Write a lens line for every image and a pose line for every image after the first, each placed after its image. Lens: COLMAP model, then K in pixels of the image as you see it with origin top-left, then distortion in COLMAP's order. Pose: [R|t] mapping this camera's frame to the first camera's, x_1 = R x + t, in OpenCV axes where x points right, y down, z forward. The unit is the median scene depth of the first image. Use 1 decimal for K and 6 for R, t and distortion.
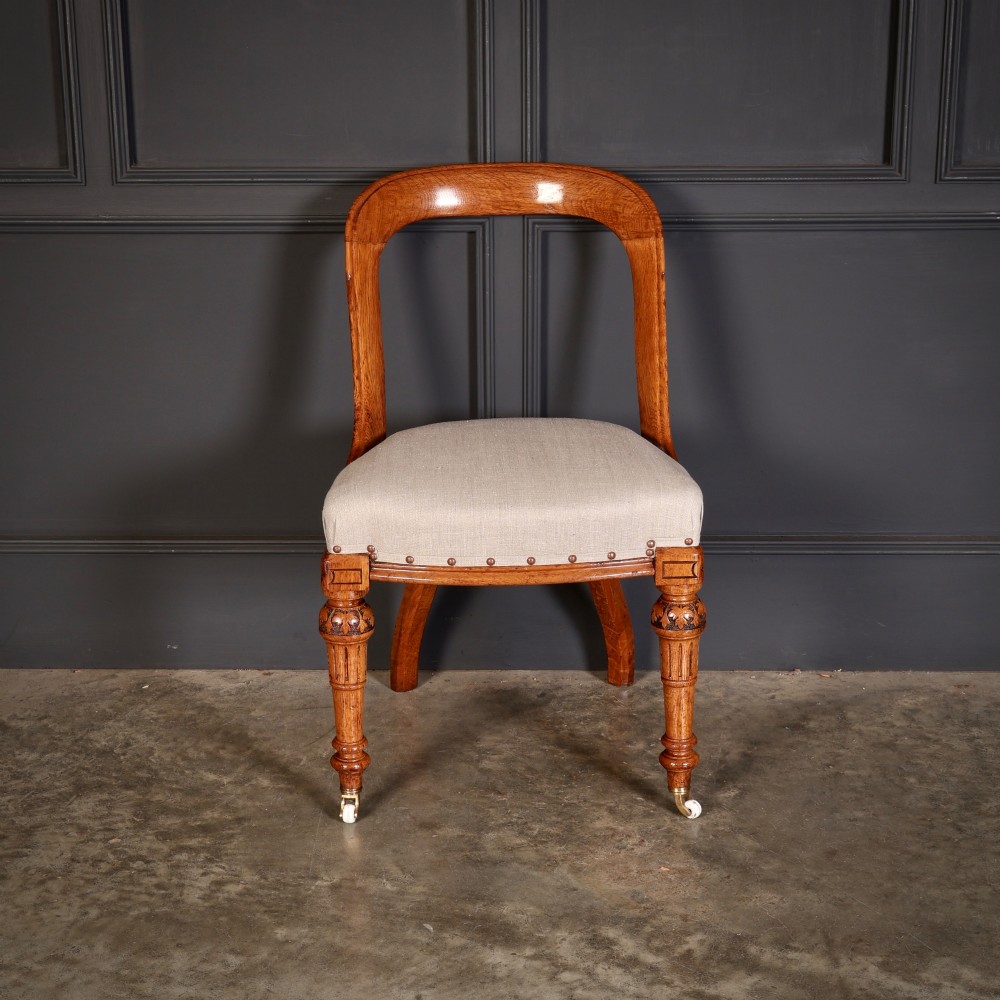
lens RADIAL K [[1898.8, 0, 500.0], [0, 1898.8, 500.0], [0, 0, 1]] dist [0.016542, 0.044821]
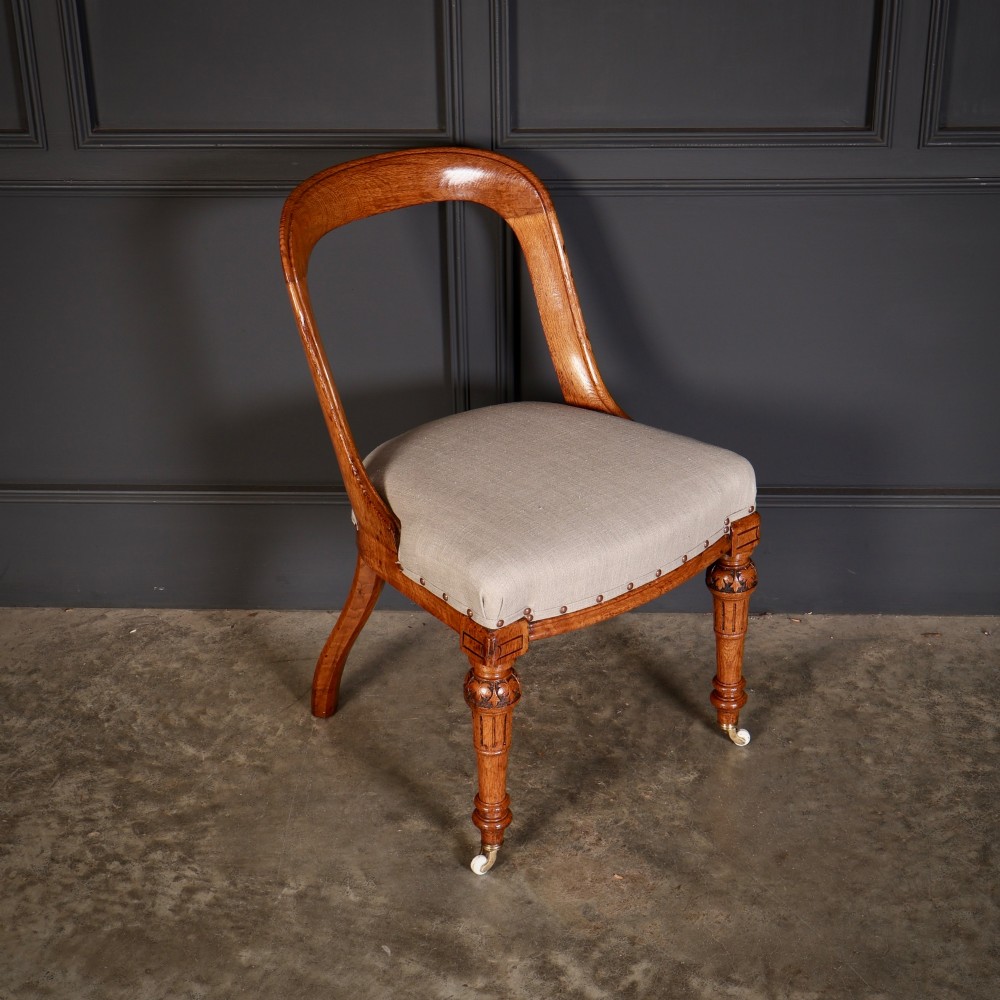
lens RADIAL K [[1816.0, 0, 504.6], [0, 1816.0, 498.7], [0, 0, 1]] dist [0.021112, 0.004734]
pose [[0.999710, 0.001464, -0.024017, 0.045294], [0.002989, 0.982863, 0.184315, -0.180321], [0.023876, -0.184334, 0.982574, 0.057338]]
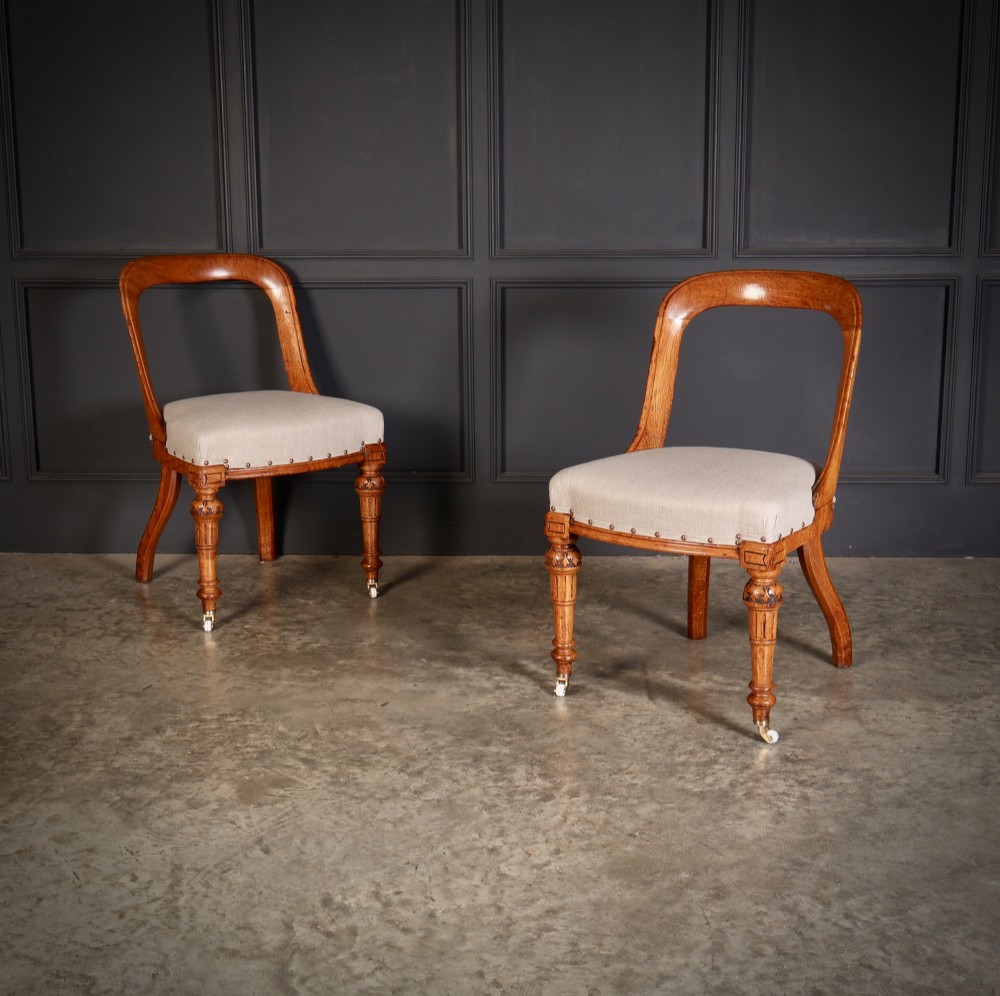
lens RADIAL K [[1618.0, 0, 507.9], [0, 1618.0, 474.0], [0, 0, 1]] dist [0.035330, 0.006073]
pose [[0.999800, 0.003234, -0.019712, 0.063922], [-0.004489, 0.997944, -0.063939, 0.130139], [0.019464, 0.064015, 0.997759, -0.477264]]
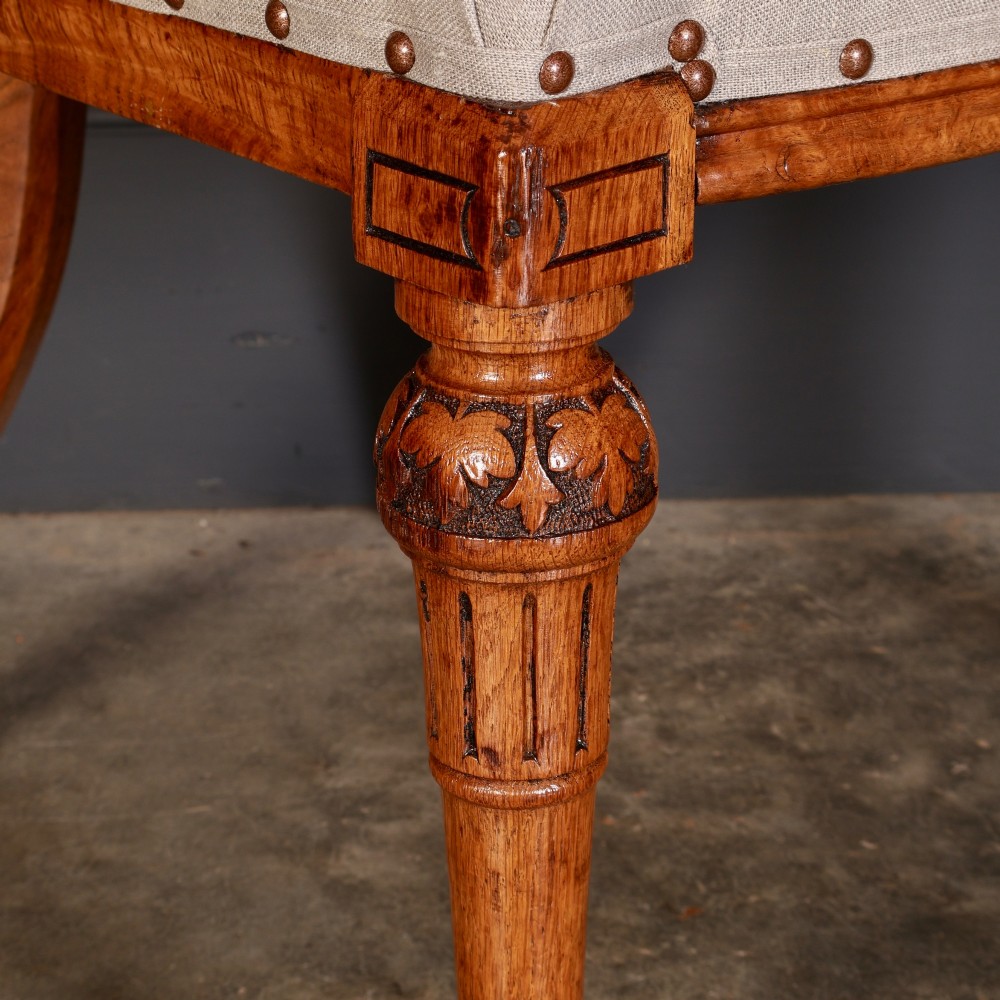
lens RADIAL K [[3008.8, 0, 500.0], [0, 3008.8, 500.0], [0, 0, 1]] dist [0.079037, -0.488248]
pose [[0.999727, -0.022914, -0.004591, 0.017582], [0.023251, 0.995042, 0.096704, 0.049860], [0.002352, -0.096785, 0.995303, 0.613827]]
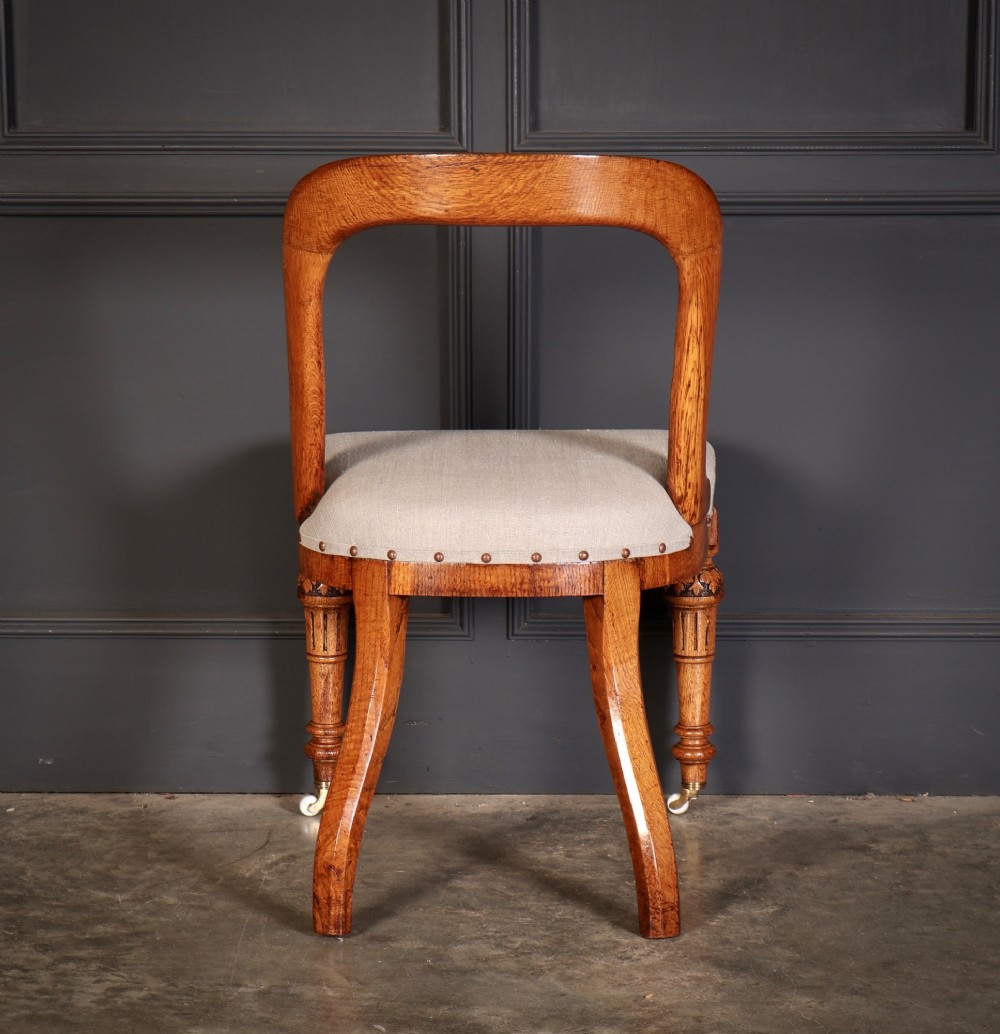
lens RADIAL K [[3122.6, 0, 522.6], [0, 3122.6, 518.4], [0, 0, 1]] dist [0.009188, 0.065234]
pose [[0.999988, 0.003291, 0.003591, 0.015489], [-0.002900, 0.994578, -0.103951, 0.131097], [-0.003914, 0.103939, 0.994576, -0.298630]]
